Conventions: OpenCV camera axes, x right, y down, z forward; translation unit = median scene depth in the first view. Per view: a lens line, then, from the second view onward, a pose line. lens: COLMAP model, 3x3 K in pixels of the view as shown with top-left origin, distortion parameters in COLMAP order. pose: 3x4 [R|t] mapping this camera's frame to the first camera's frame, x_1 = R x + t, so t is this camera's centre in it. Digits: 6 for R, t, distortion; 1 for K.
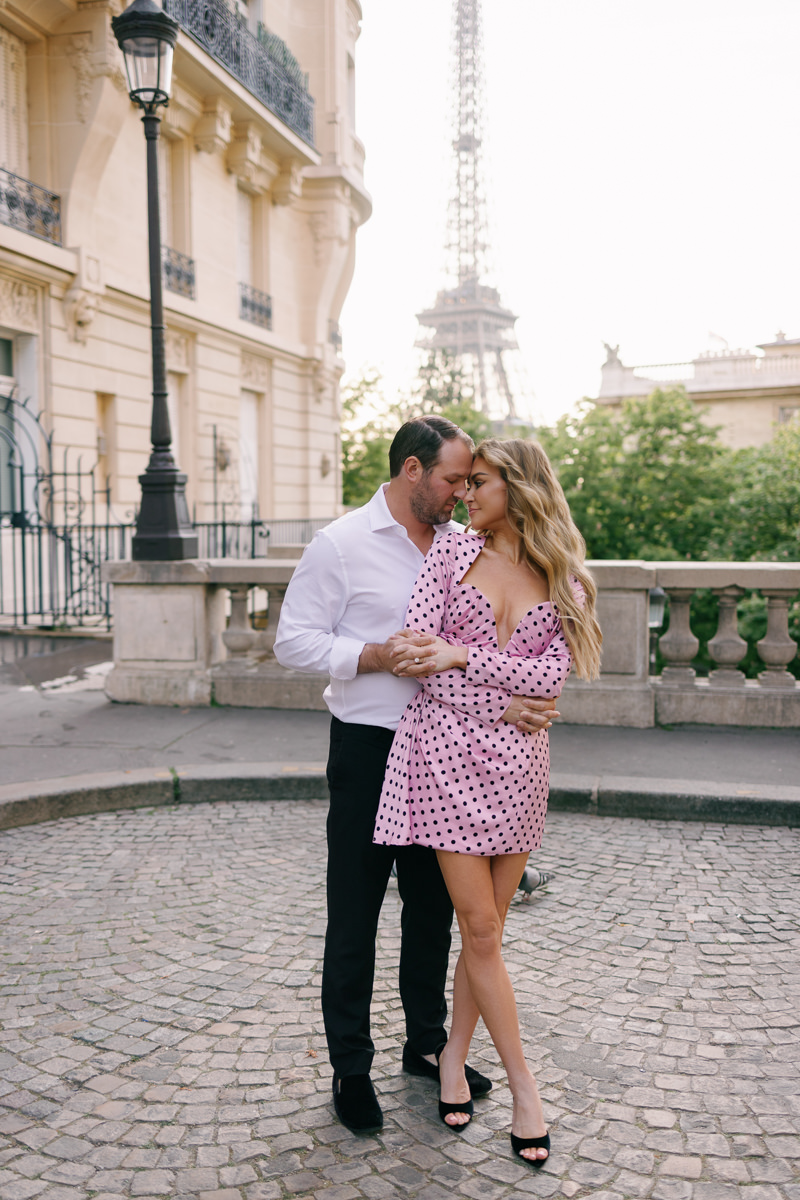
lens RADIAL K [[1196.0, 0, 400.0], [0, 1196.0, 600.0], [0, 0, 1]] dist [0.010770, -0.006533]
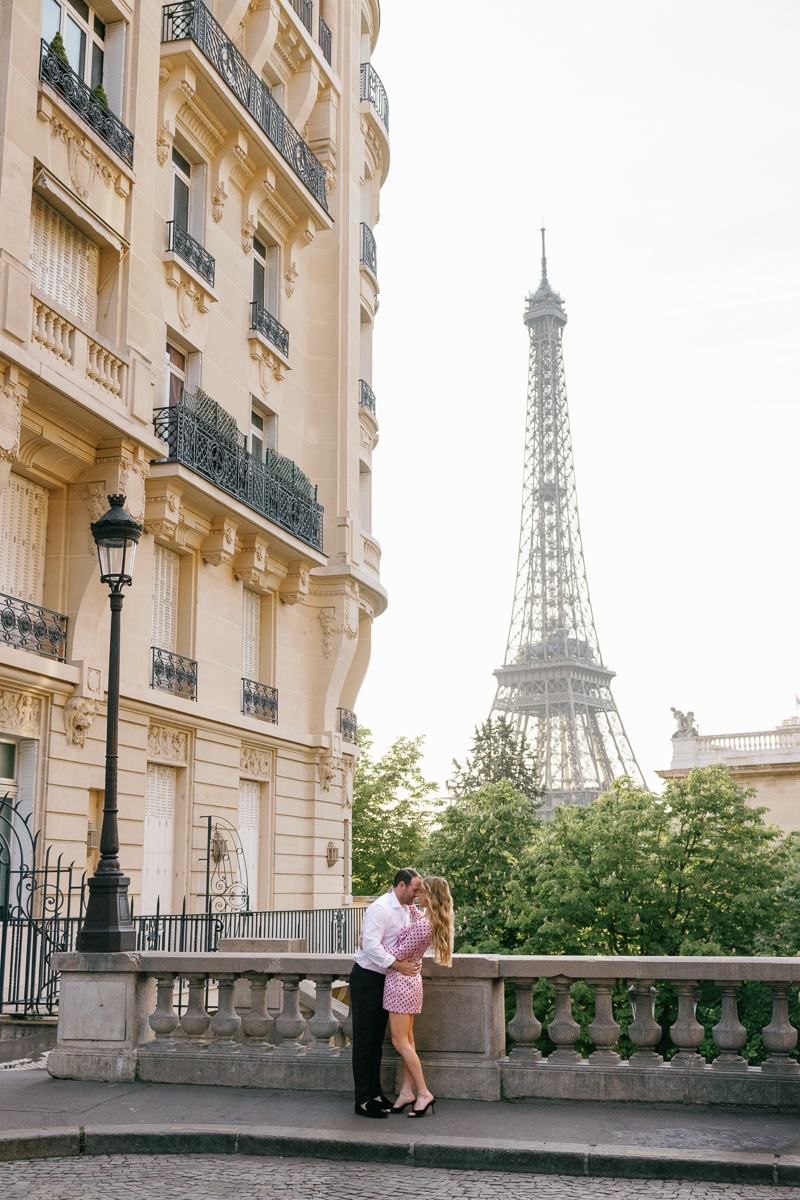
lens RADIAL K [[1373.2, 0, 400.0], [0, 1373.2, 600.0], [0, 0, 1]] dist [-0.021330, 0.006908]
pose [[0.998217, -0.011563, -0.058565, 0.070800], [-0.005458, 0.959275, -0.282420, 0.005629], [0.059446, 0.282236, 0.957502, -0.150082]]
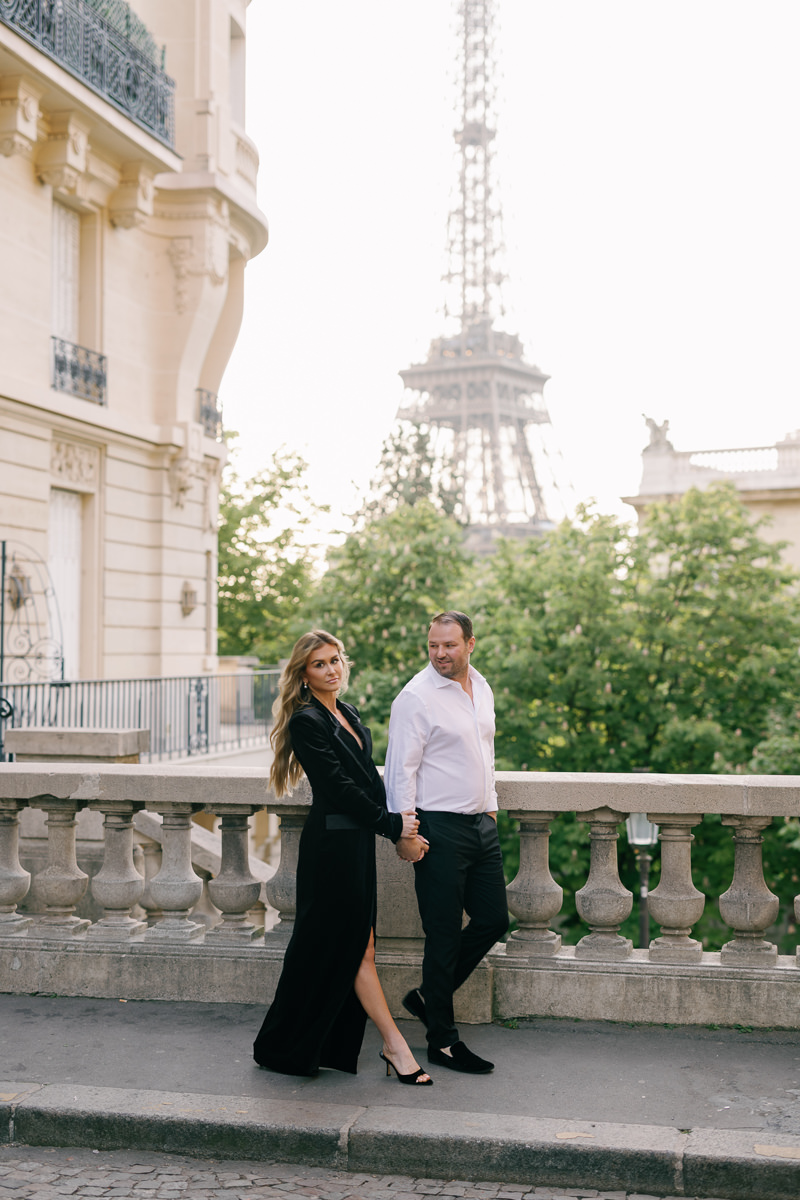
lens RADIAL K [[1758.9, 0, 400.0], [0, 1758.9, 600.0], [0, 0, 1]] dist [-0.004906, 0.067028]
pose [[0.999906, 0.006453, 0.012096, 0.053098], [-0.005148, 0.994464, -0.104949, -0.008400], [-0.012707, 0.104877, 0.994404, 0.004427]]
